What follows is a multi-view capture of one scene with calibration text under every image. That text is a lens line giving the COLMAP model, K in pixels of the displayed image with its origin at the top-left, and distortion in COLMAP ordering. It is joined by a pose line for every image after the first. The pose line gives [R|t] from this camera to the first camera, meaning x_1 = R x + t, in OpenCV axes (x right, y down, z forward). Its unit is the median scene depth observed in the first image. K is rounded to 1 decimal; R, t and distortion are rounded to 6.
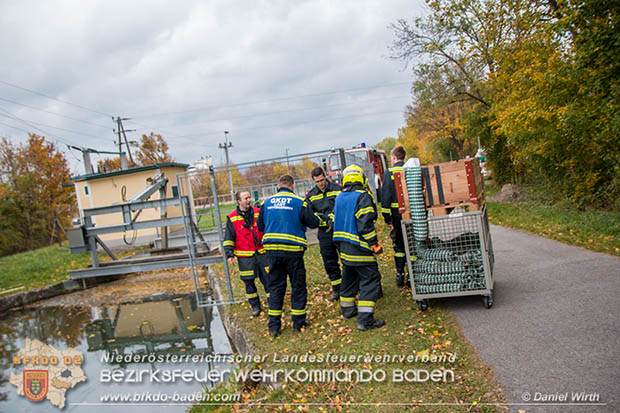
lens RADIAL K [[486.2, 0, 310.0], [0, 486.2, 206.5], [0, 0, 1]] dist [-0.052604, 0.010474]
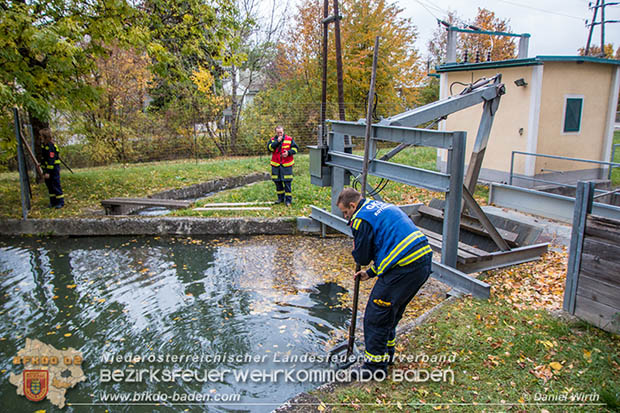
lens RADIAL K [[486.2, 0, 310.0], [0, 486.2, 206.5], [0, 0, 1]] dist [-0.052604, 0.010474]
pose [[0.516979, 0.303583, -0.800356, 0.059808], [-0.113261, 0.951037, 0.287578, -0.064536], [0.848472, -0.058023, 0.526050, 0.597124]]
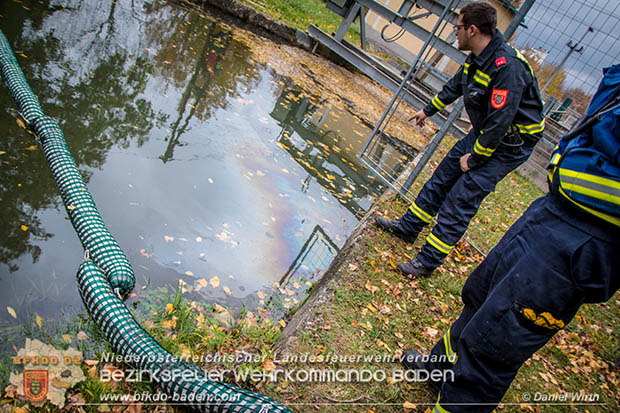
lens RADIAL K [[486.2, 0, 310.0], [0, 486.2, 206.5], [0, 0, 1]] dist [-0.052604, 0.010474]
pose [[0.633915, 0.701894, -0.324801, -0.020623], [-0.580527, 0.709319, 0.399819, 0.027636], [0.511019, -0.064896, 0.857116, 0.265234]]
